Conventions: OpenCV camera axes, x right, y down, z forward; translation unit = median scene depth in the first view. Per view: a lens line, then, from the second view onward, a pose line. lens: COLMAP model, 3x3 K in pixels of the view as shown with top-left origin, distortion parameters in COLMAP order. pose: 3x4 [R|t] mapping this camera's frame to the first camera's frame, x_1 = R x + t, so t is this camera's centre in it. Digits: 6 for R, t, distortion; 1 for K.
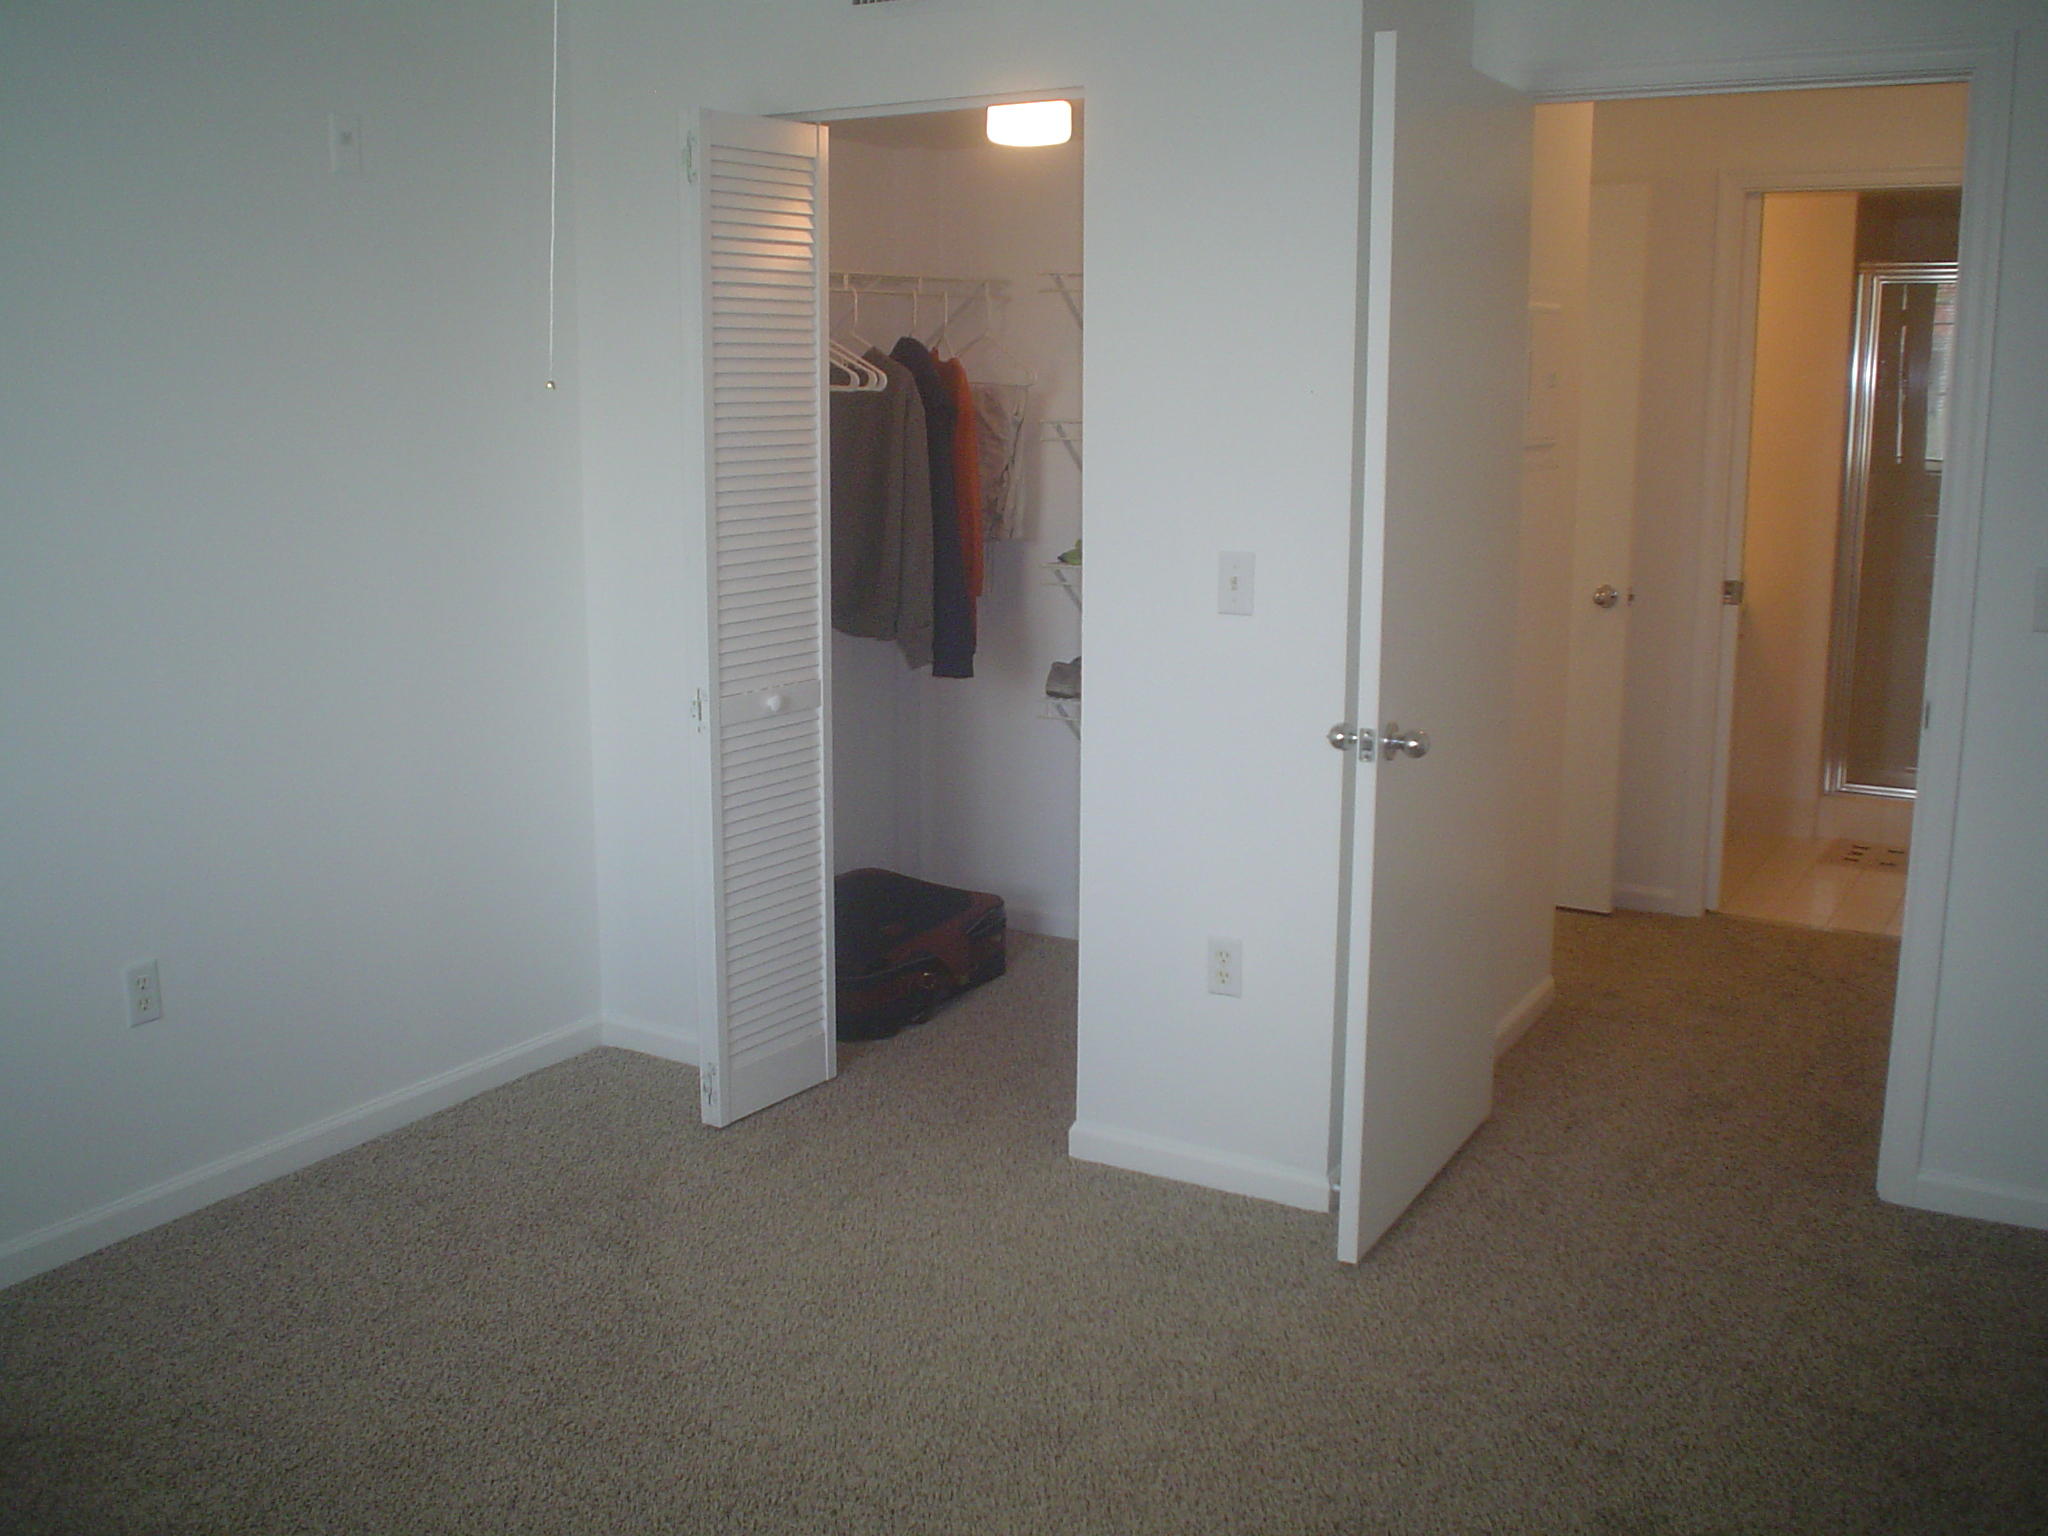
lens RADIAL K [[1977.3, 0, 1017.3], [0, 1977.3, 760.9], [0, 0, 1]] dist [-0.121814, 0.099445]
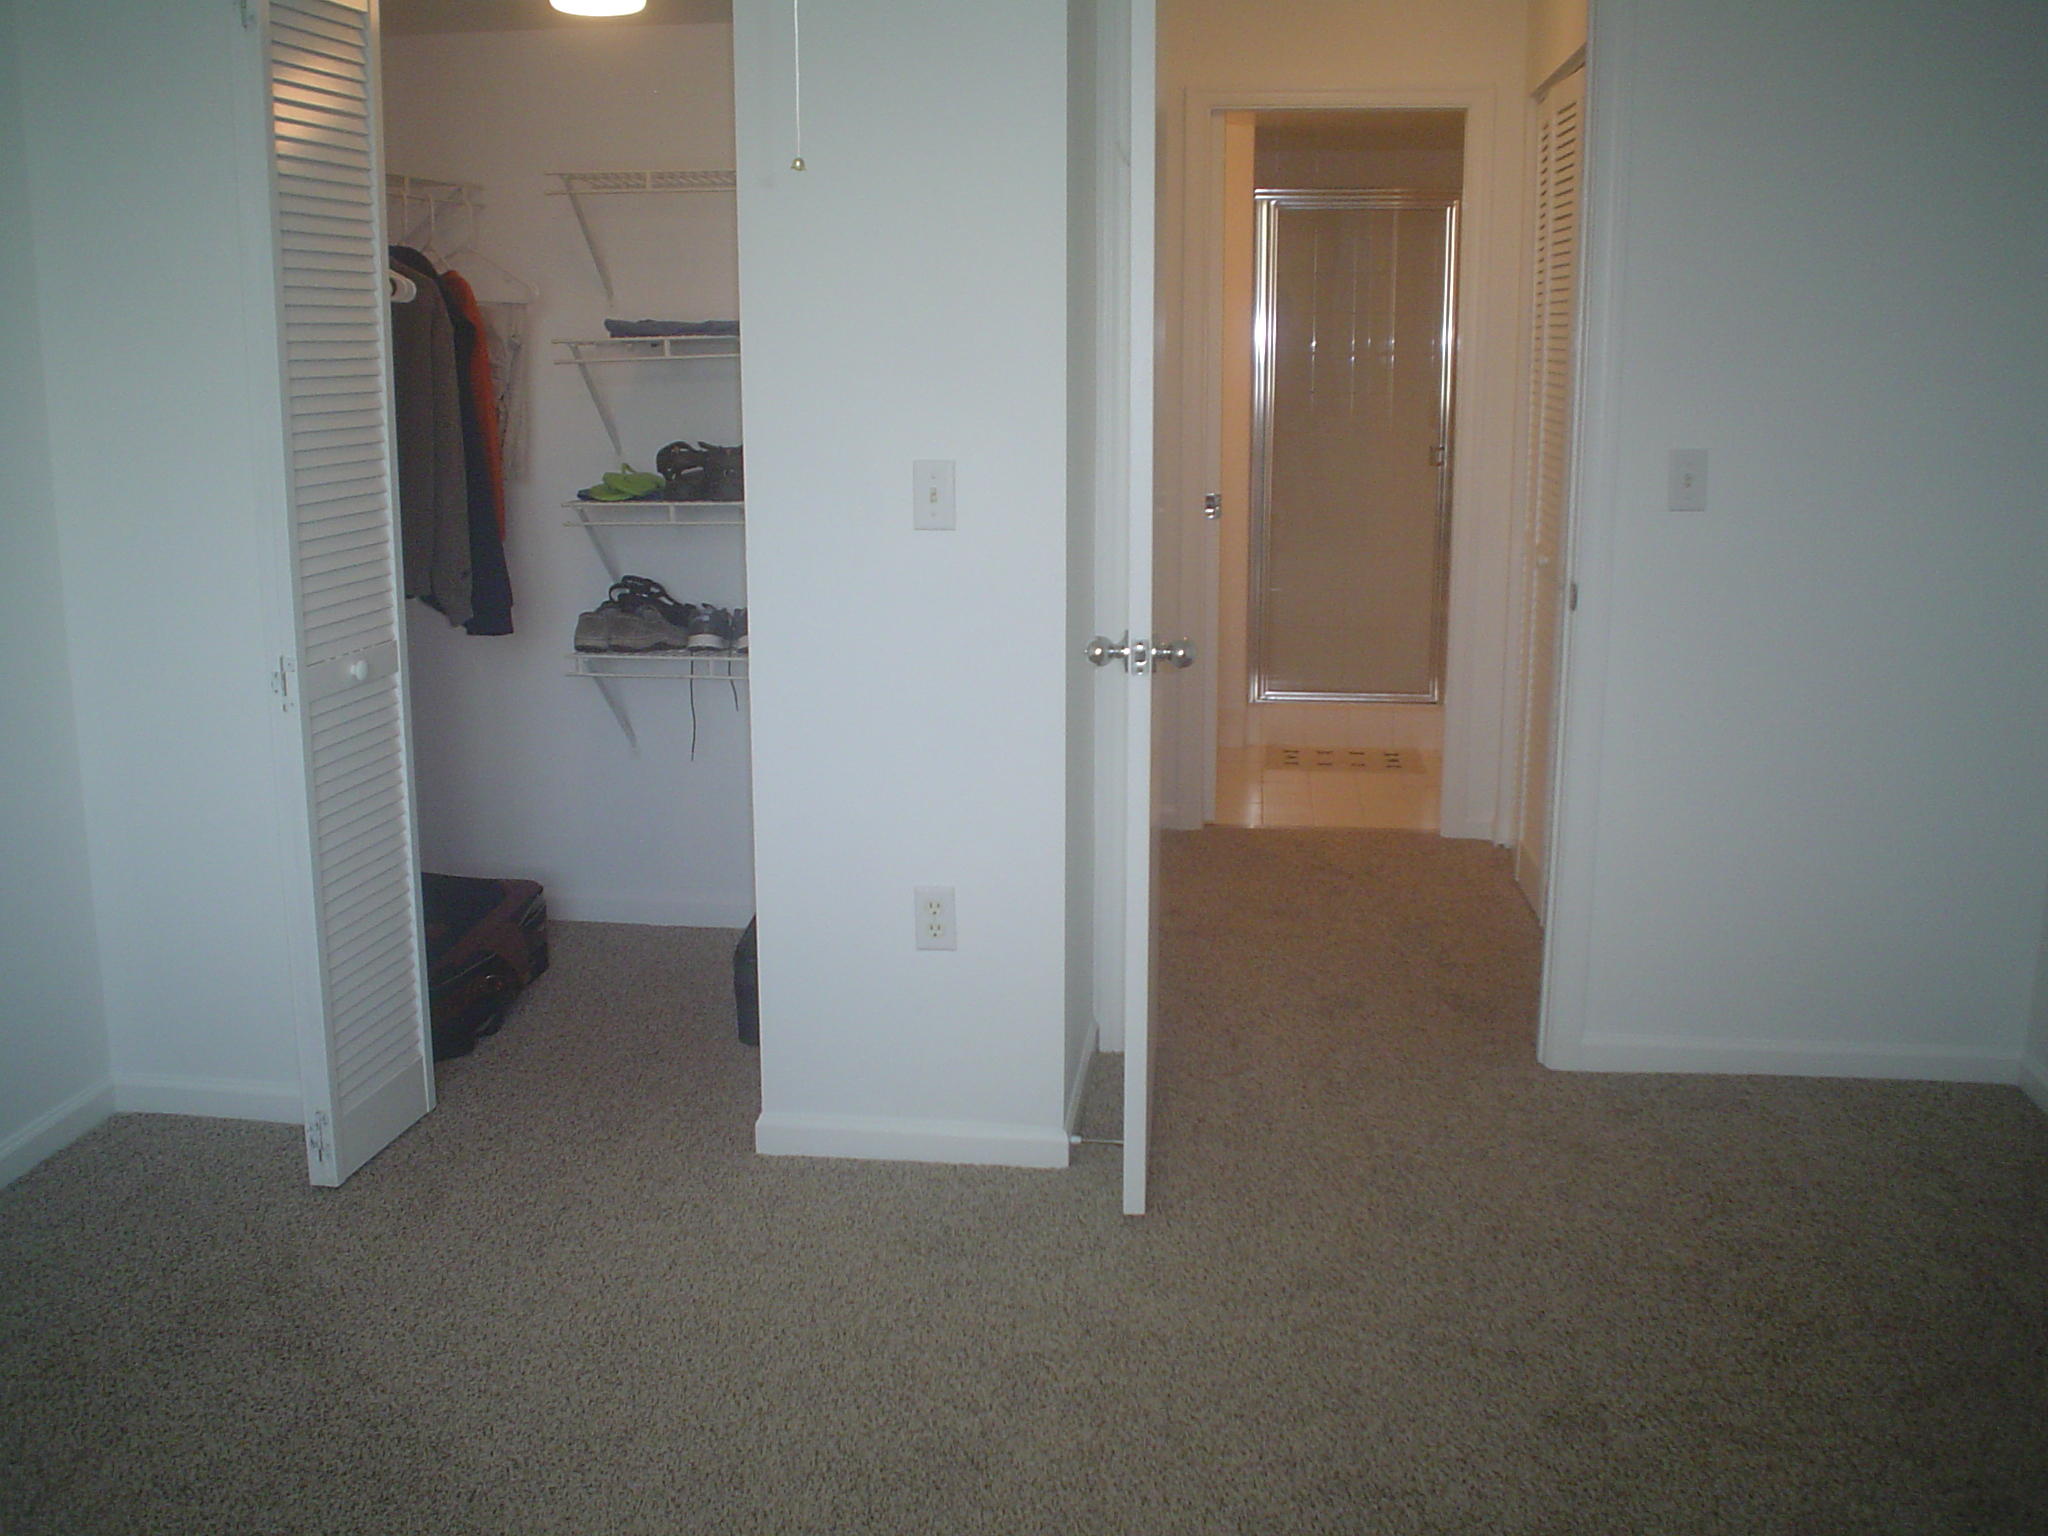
lens RADIAL K [[1977.3, 0, 1017.3], [0, 1977.3, 760.9], [0, 0, 1]] dist [-0.121814, 0.099445]
pose [[0.914891, -0.087746, 0.394049, -0.200035], [0.081250, 0.996142, 0.033174, 0.004107], [-0.395439, 0.001666, 0.918491, 0.137208]]
